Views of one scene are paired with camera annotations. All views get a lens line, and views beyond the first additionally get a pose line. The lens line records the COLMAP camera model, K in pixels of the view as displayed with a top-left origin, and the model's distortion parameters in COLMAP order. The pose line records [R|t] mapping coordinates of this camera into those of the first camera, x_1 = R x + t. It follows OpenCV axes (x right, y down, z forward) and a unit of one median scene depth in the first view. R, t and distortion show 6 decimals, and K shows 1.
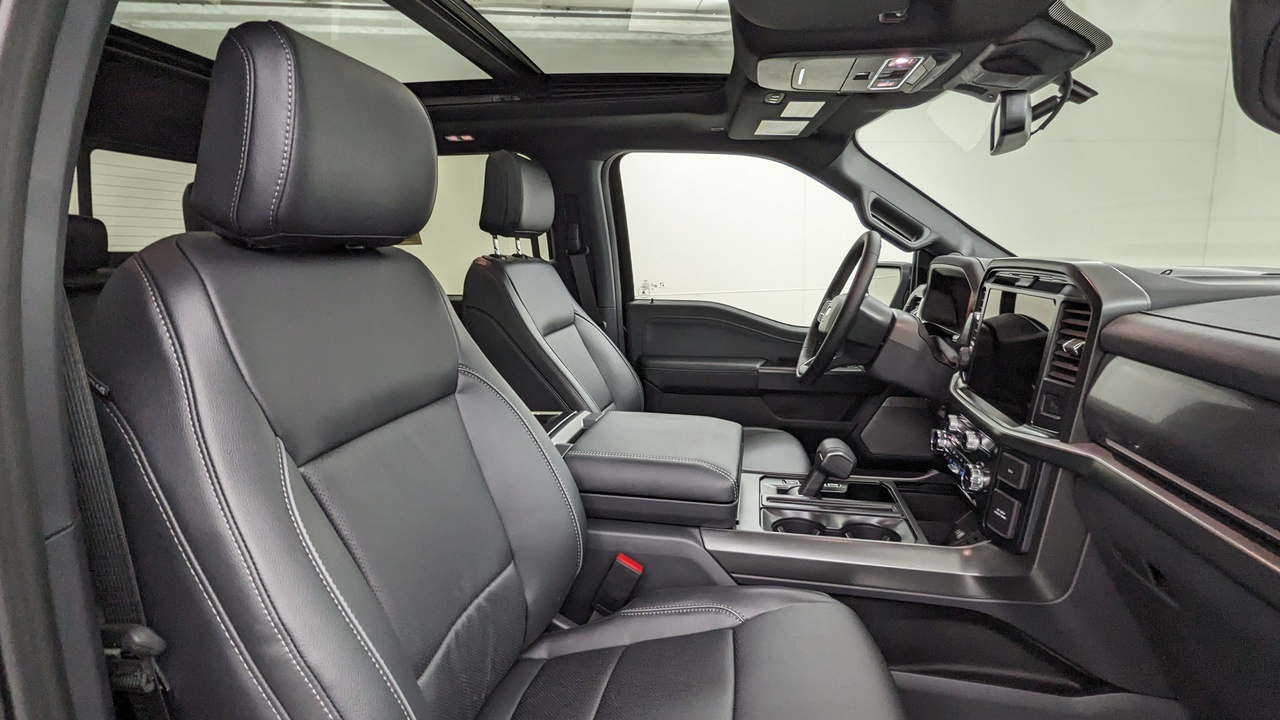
lens RADIAL K [[609.1, 0, 640.0], [0, 609.1, 360.0], [0, 0, 1]] dist [-0.004647, -0.000884]
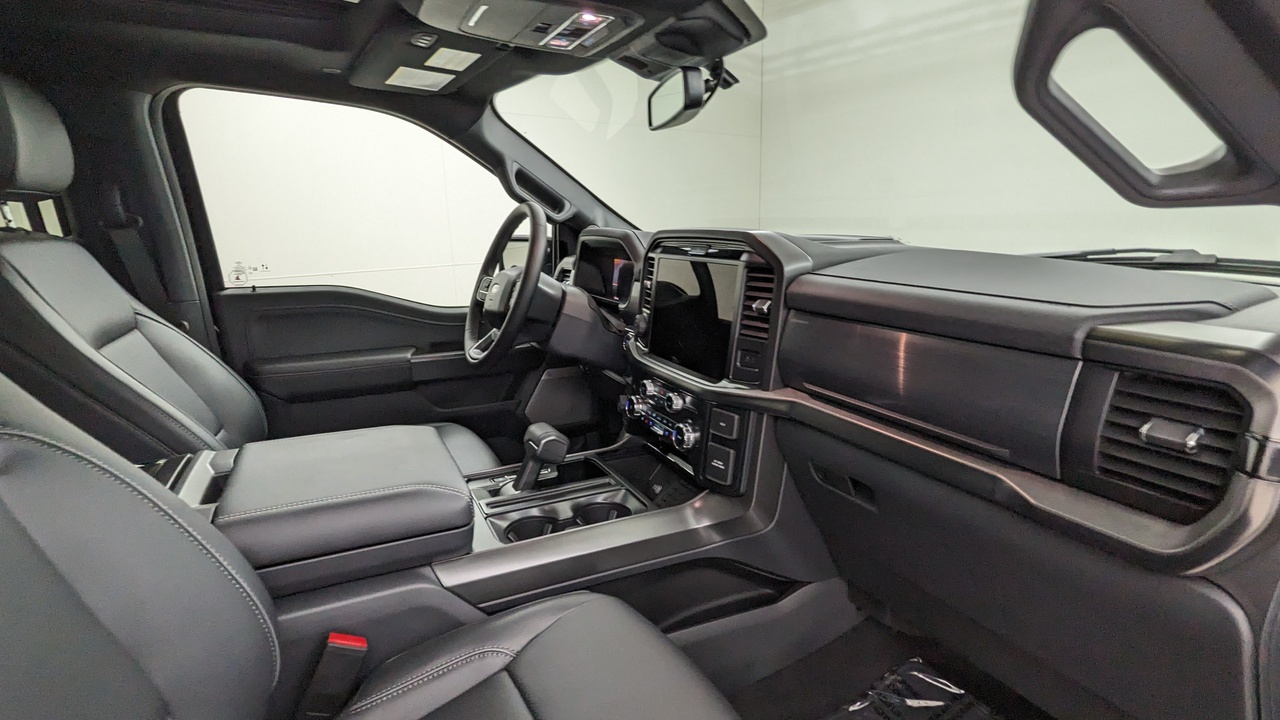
lens RADIAL K [[612.9, 0, 642.0], [0, 612.9, 361.5], [0, 0, 1]] dist [-0.001227, 0.000564]
pose [[0.798339, -0.129225, 0.588180, -0.106353], [0.105979, 0.991610, 0.074015, -0.019939], [-0.592810, 0.003246, 0.805336, 0.150984]]
